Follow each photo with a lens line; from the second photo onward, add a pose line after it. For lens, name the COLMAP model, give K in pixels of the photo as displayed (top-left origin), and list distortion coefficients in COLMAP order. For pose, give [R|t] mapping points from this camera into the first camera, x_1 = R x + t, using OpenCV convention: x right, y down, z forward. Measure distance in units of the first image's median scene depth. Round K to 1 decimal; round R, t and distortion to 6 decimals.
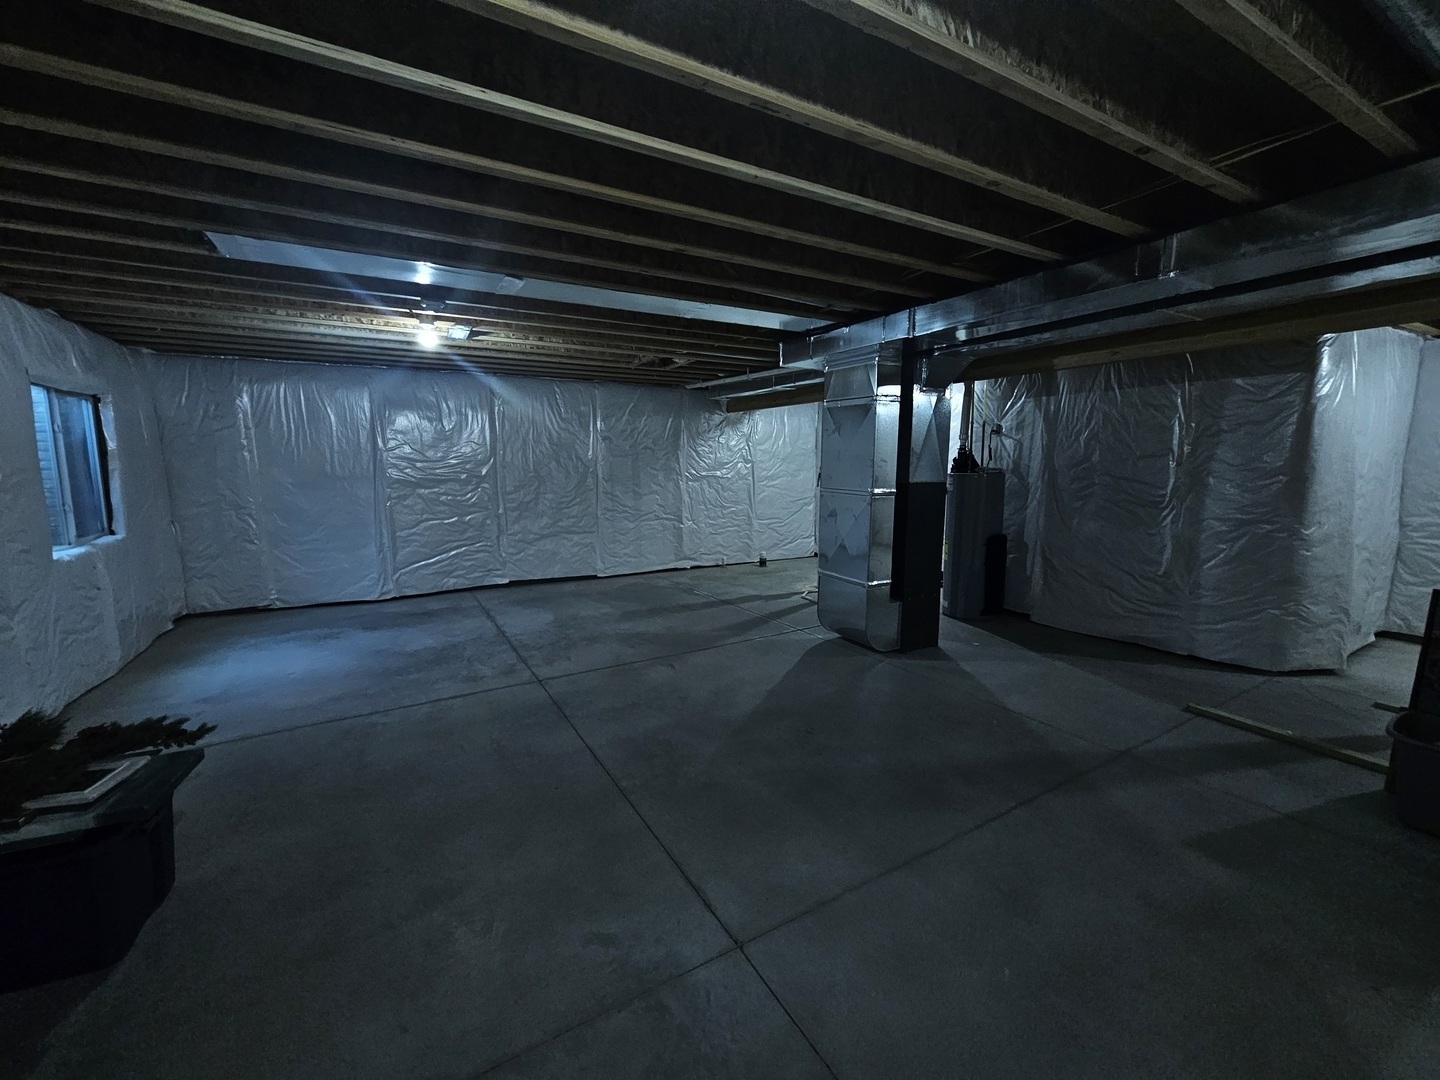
lens RADIAL K [[589.1, 0, 717.0], [0, 589.1, 538.5], [0, 0, 1]] dist [-0.004261, -0.000244]
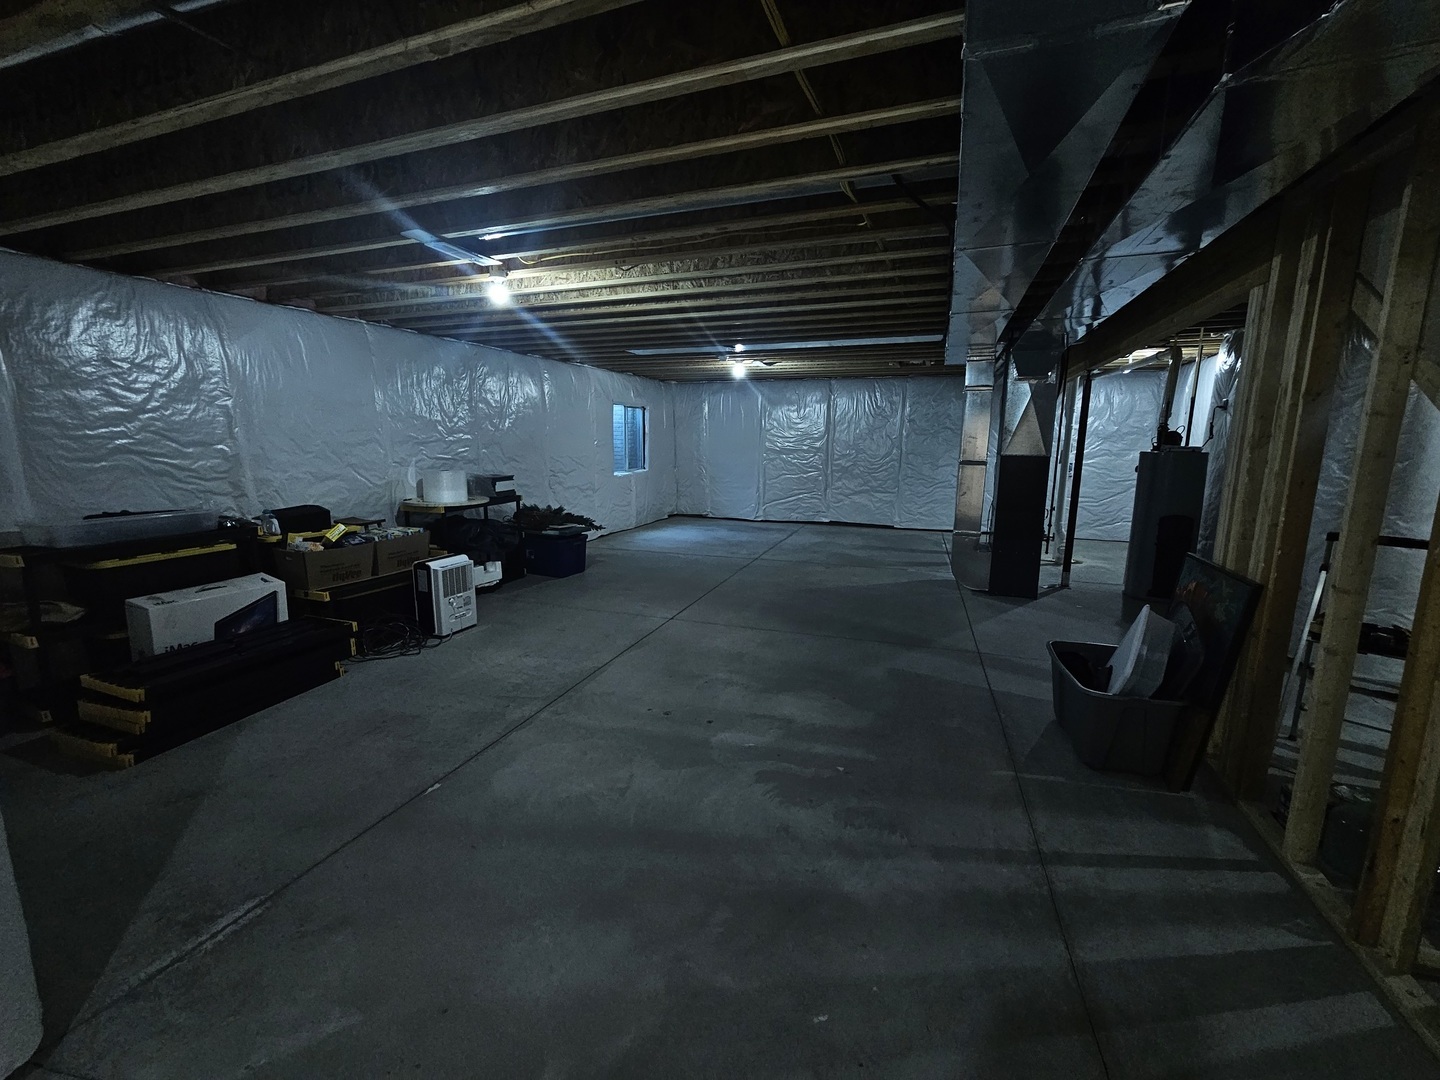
lens RADIAL K [[589.1, 0, 719.3], [0, 589.1, 537.2], [0, 0, 1]] dist [-0.004261, -0.000244]
pose [[0.642987, 0.131206, -0.754555, 0.637358], [-0.108413, 0.990888, 0.079917, 0.028634], [0.758165, 0.030418, 0.651353, -0.169780]]
